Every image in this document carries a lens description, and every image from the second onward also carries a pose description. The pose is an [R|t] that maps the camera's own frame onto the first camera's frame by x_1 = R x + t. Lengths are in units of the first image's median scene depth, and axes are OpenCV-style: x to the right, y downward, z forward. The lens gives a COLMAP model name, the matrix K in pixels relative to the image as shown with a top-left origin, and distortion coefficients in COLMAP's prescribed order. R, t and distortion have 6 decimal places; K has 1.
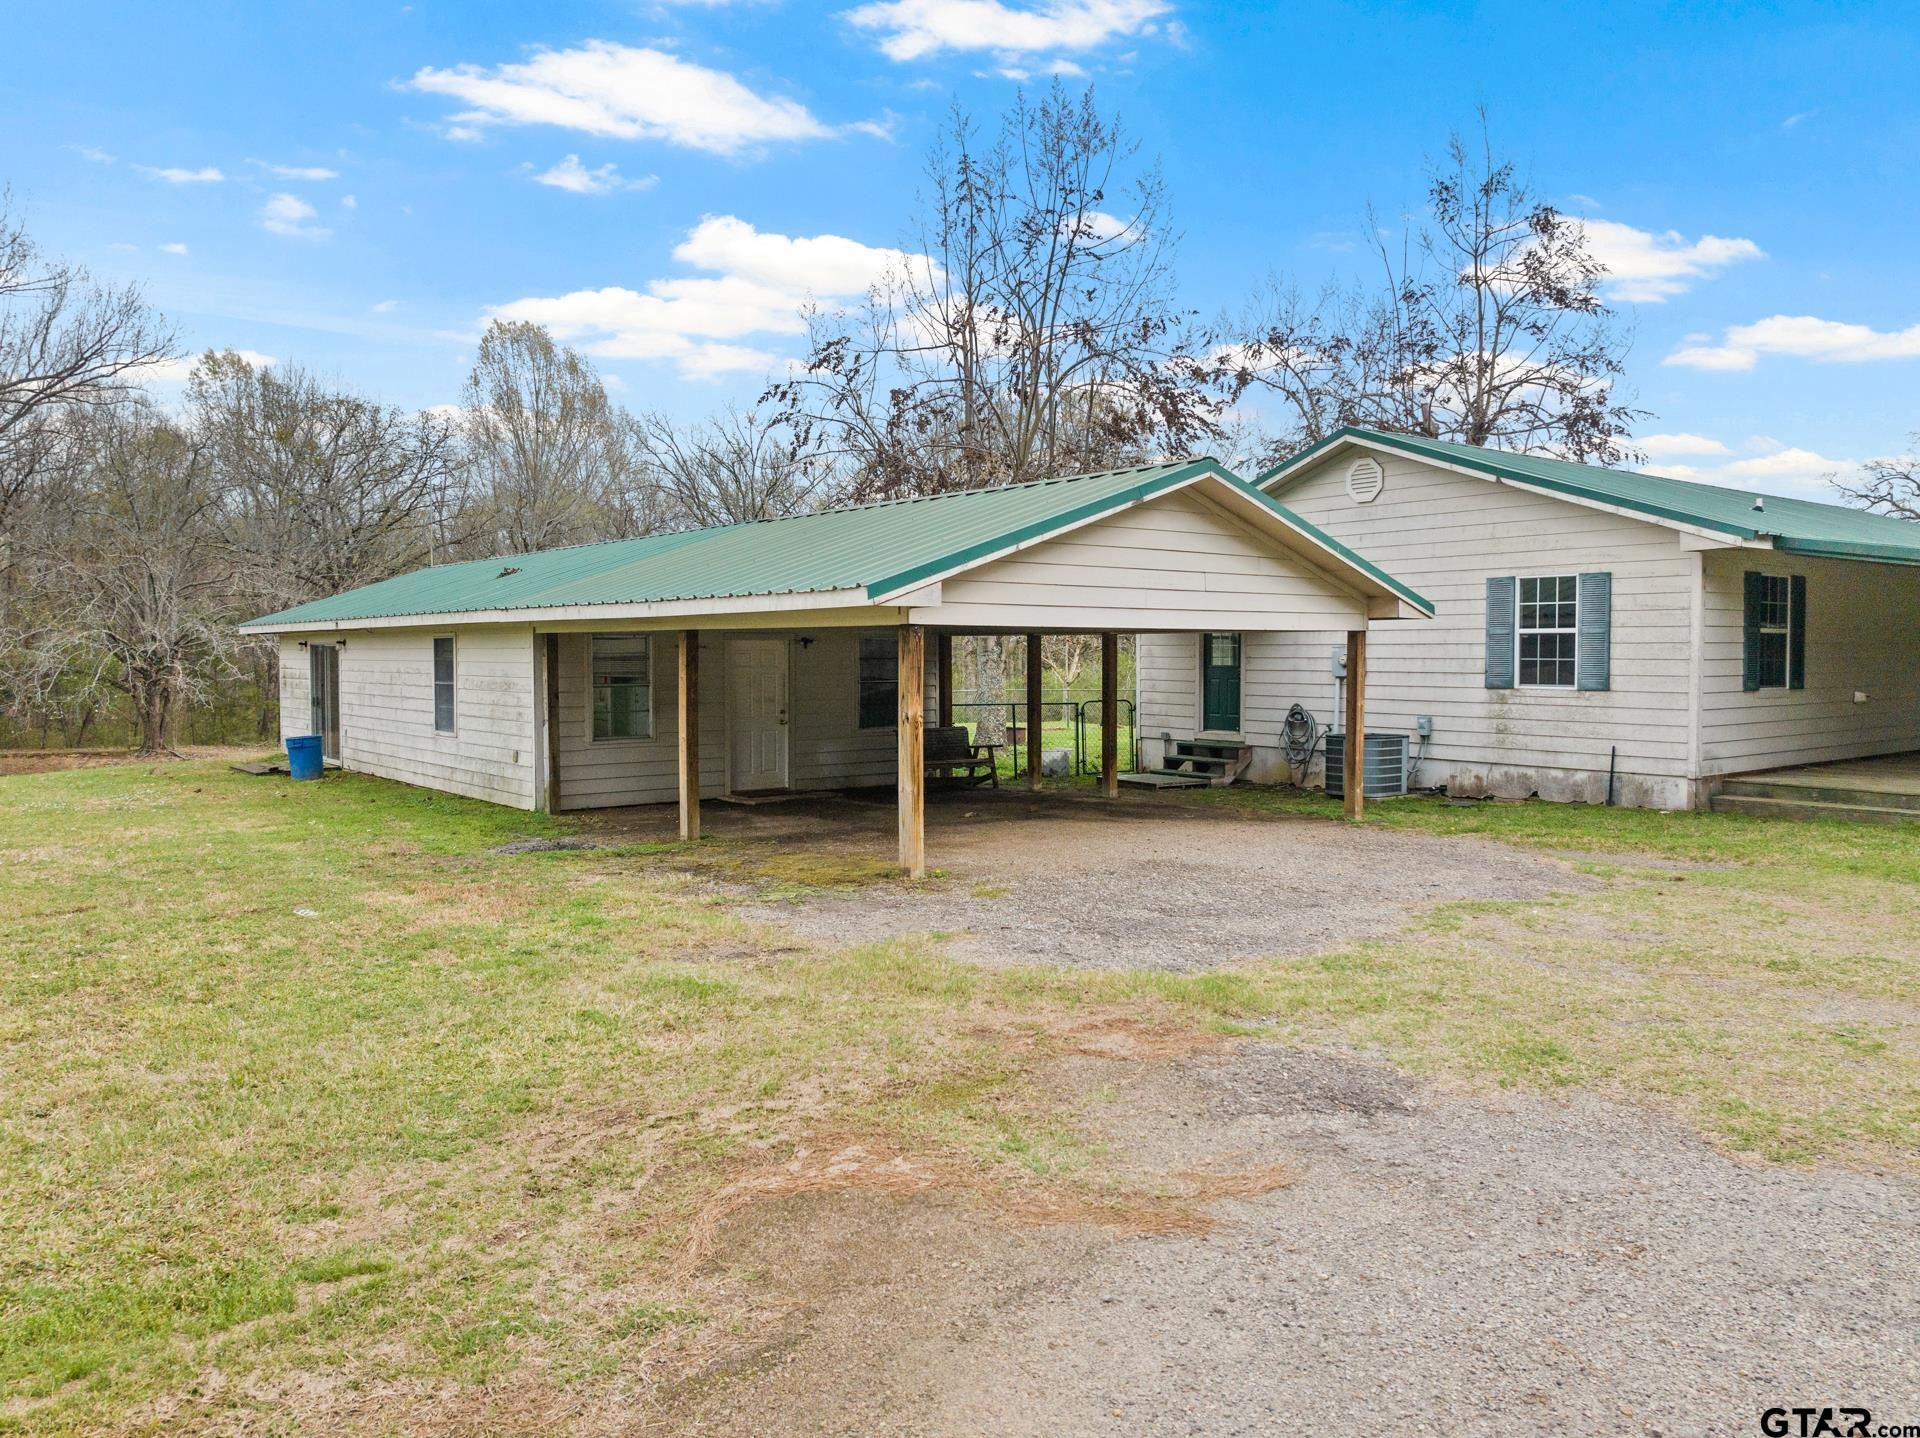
lens RADIAL K [[1360.7, 0, 960.0], [0, 1360.7, 719.0], [0, 0, 1]] dist [-0.004613, 0.001175]
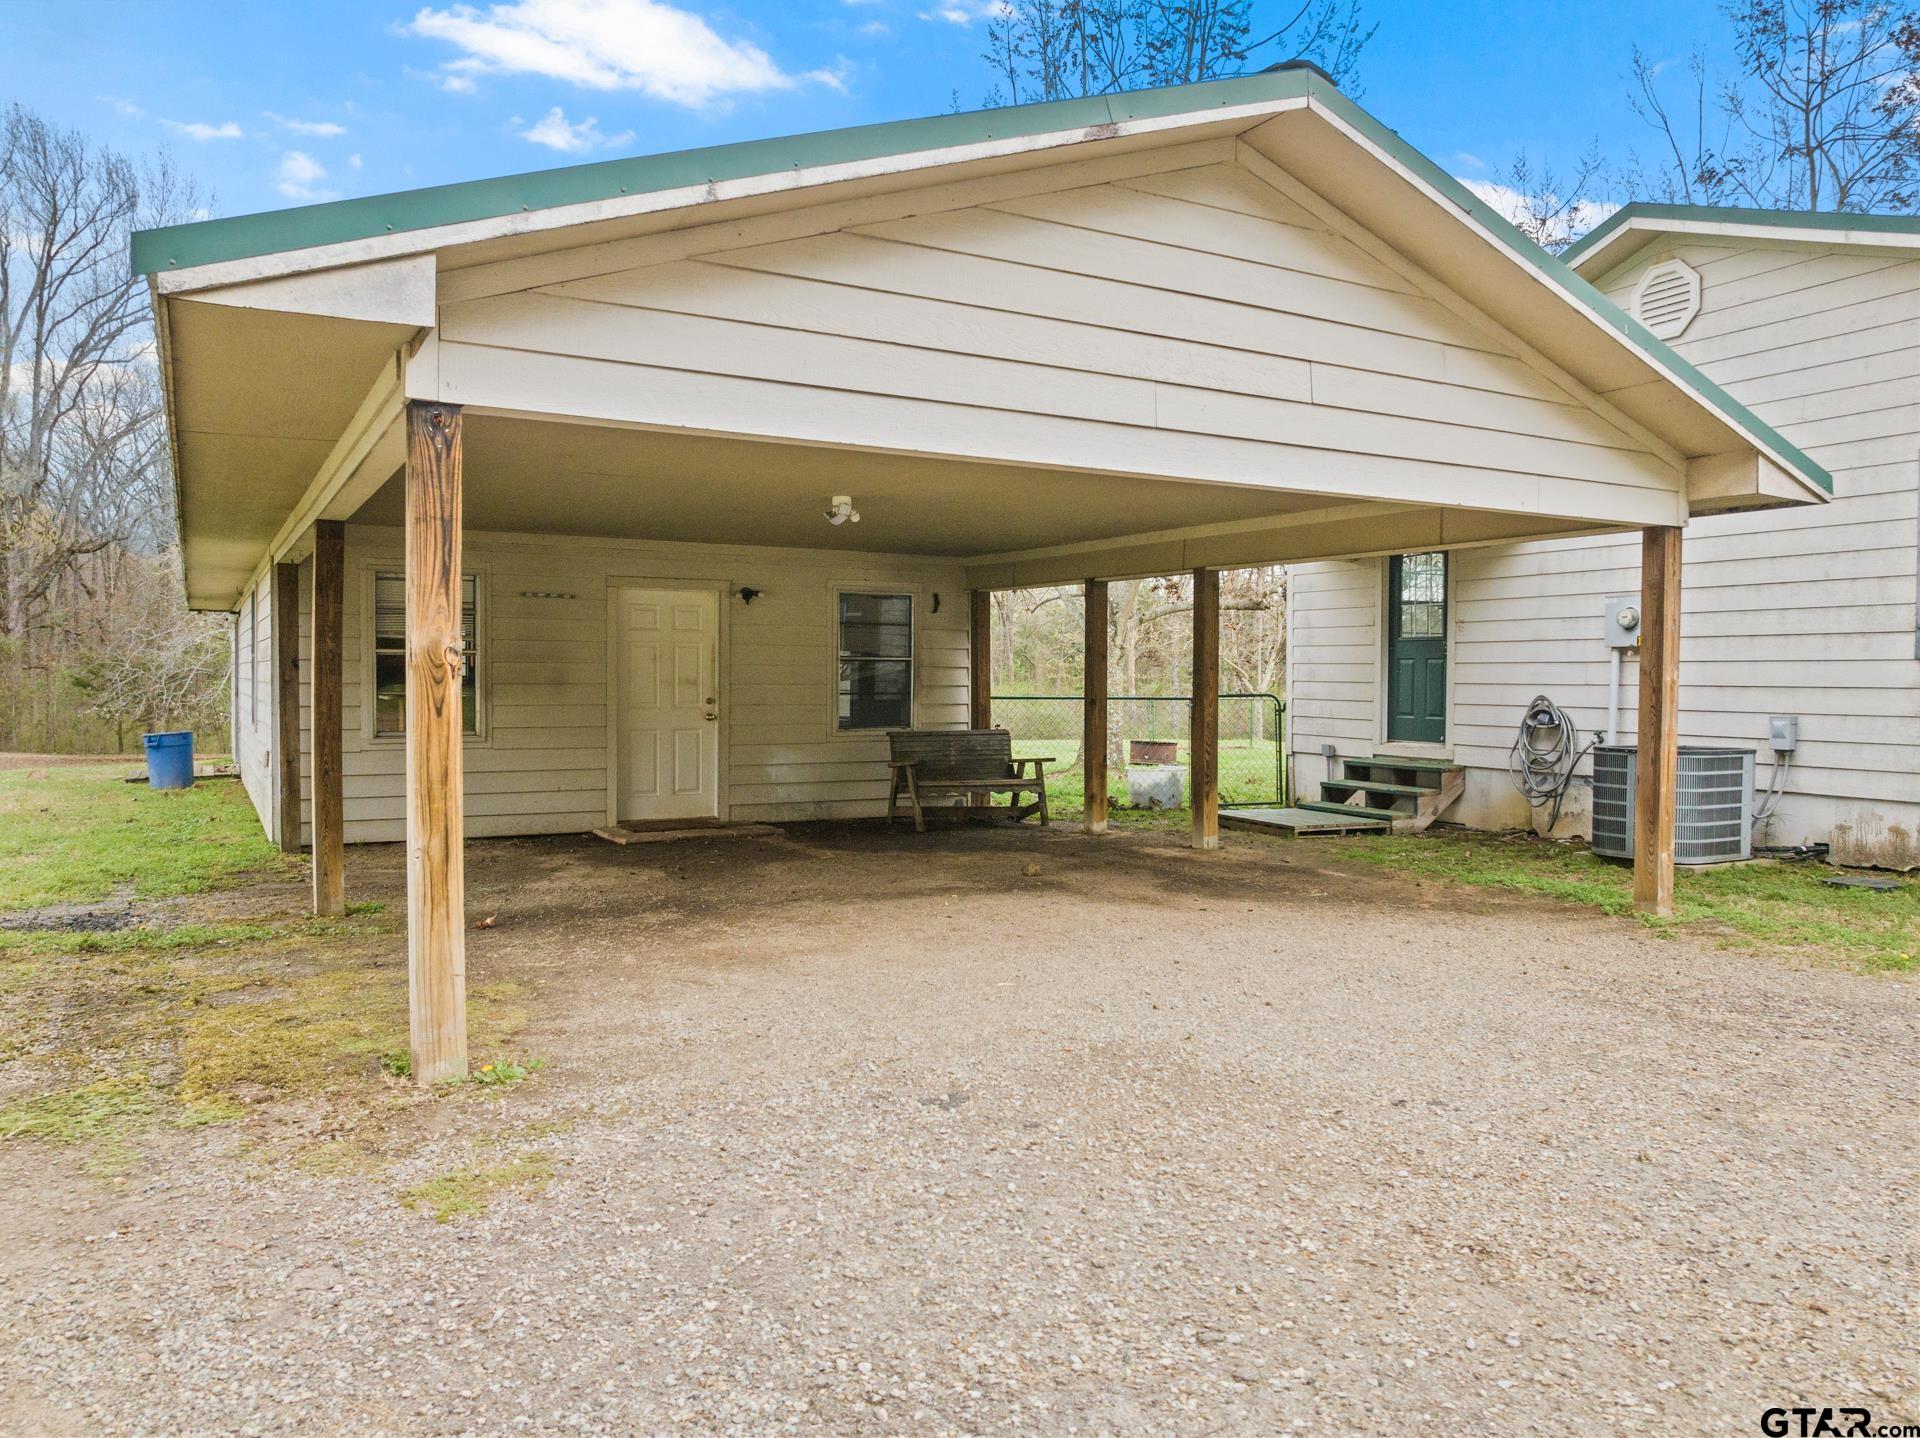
lens RADIAL K [[1360.0, 0, 960.0], [0, 1360.0, 719.0], [0, 0, 1]] dist [-0.076137, 0.064165]
pose [[0.984683, 0.012505, -0.173906, 0.107425], [-0.015593, 0.999744, -0.016402, 0.013070], [0.173656, 0.018863, 0.984626, 0.408638]]
